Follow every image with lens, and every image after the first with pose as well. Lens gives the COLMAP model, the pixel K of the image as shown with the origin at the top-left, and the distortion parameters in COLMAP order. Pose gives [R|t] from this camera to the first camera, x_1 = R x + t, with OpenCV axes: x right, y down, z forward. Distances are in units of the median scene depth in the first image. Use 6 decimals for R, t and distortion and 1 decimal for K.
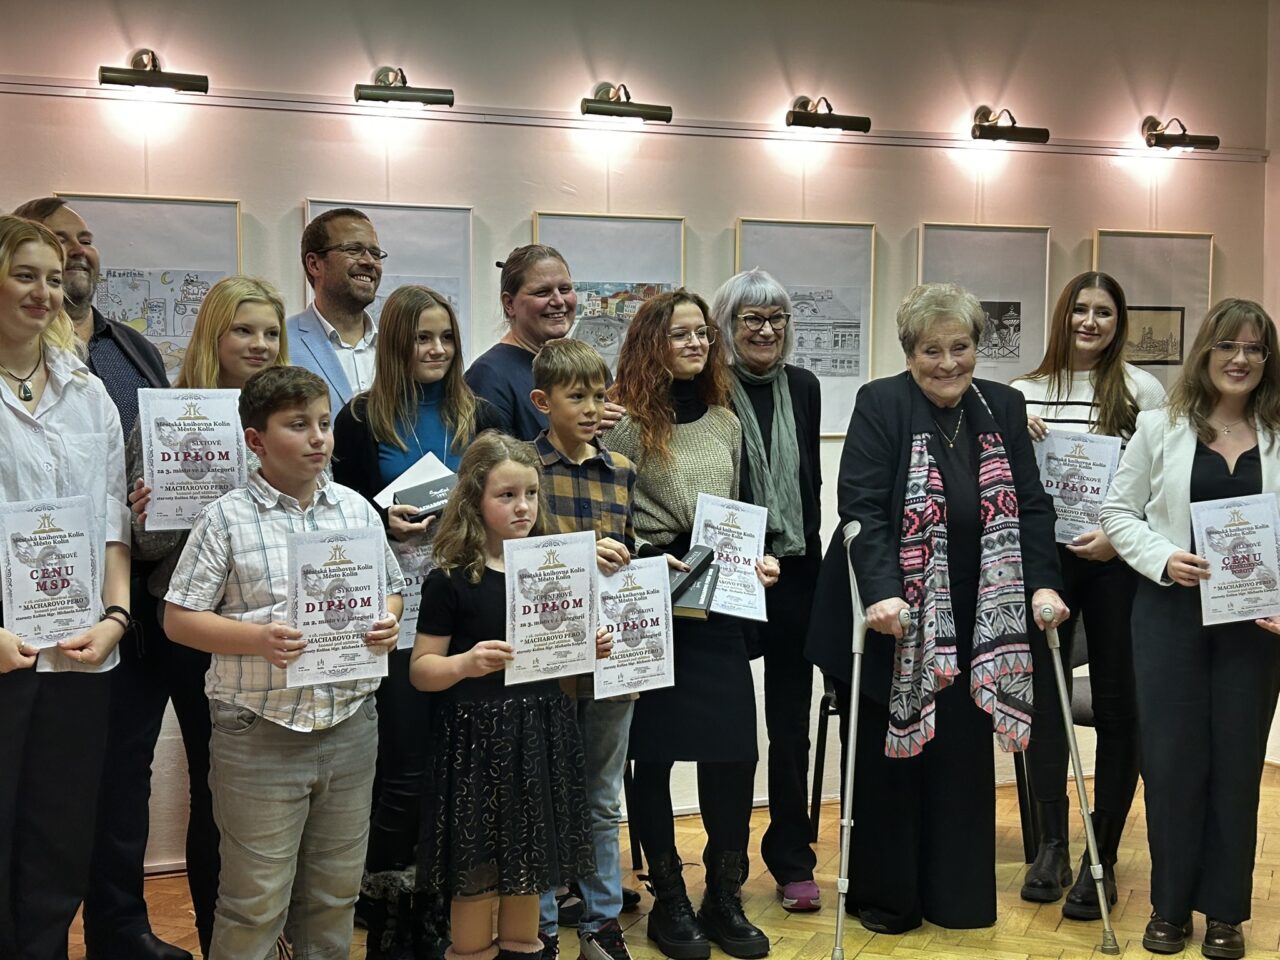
lens RADIAL K [[1788.7, 0, 640.0], [0, 1788.7, 480.0], [0, 0, 1]] dist [0.018021, 0.006993]
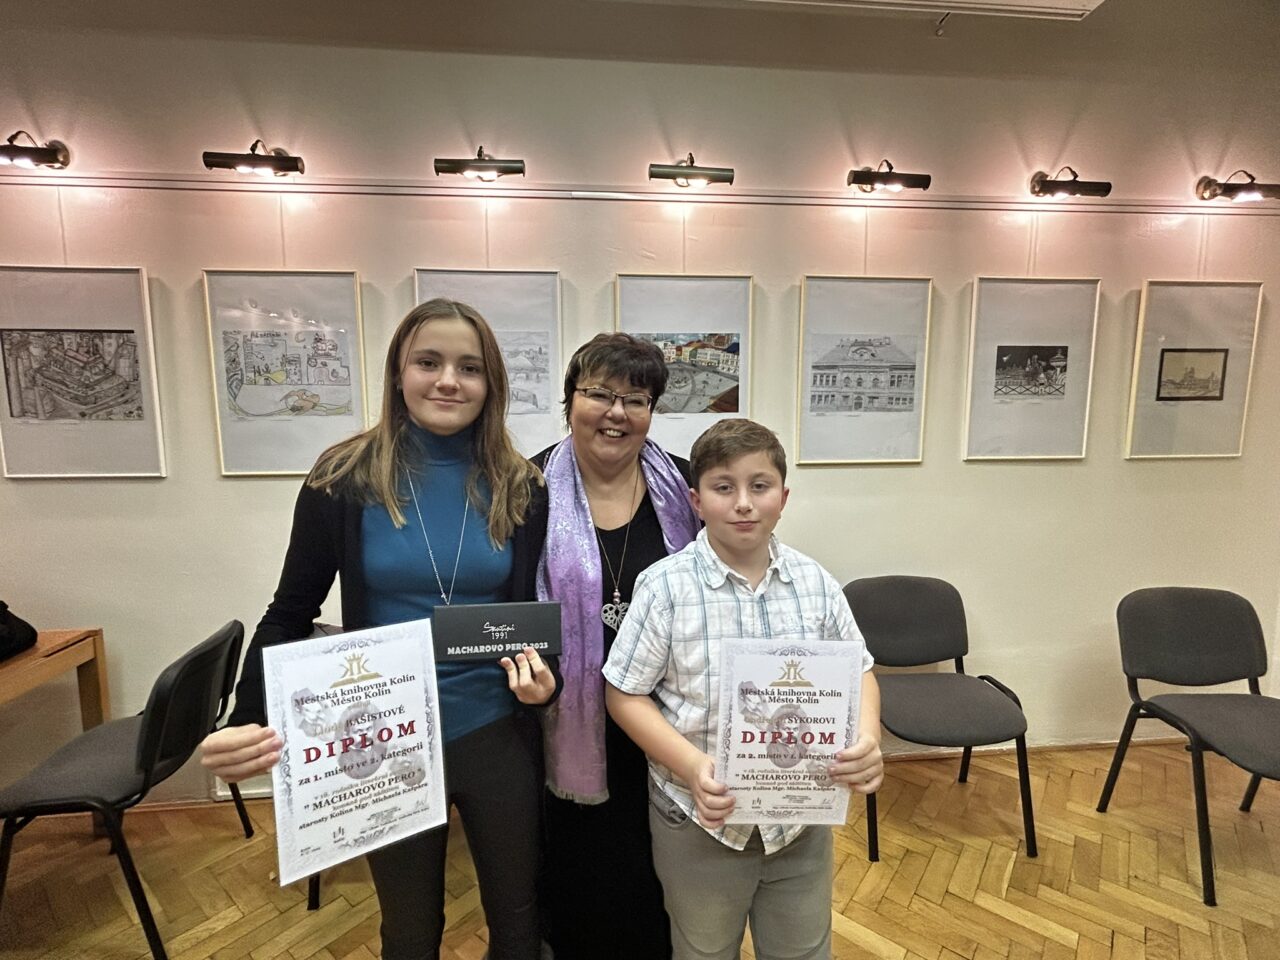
lens RADIAL K [[576.1, 0, 640.0], [0, 576.1, 480.0], [0, 0, 1]] dist [-0.029921, 0.010661]
pose [[0.946131, 0.027432, -0.322619, 0.076109], [-0.010239, 0.998441, 0.054868, -0.032284], [0.323622, -0.048609, 0.944937, 0.591798]]
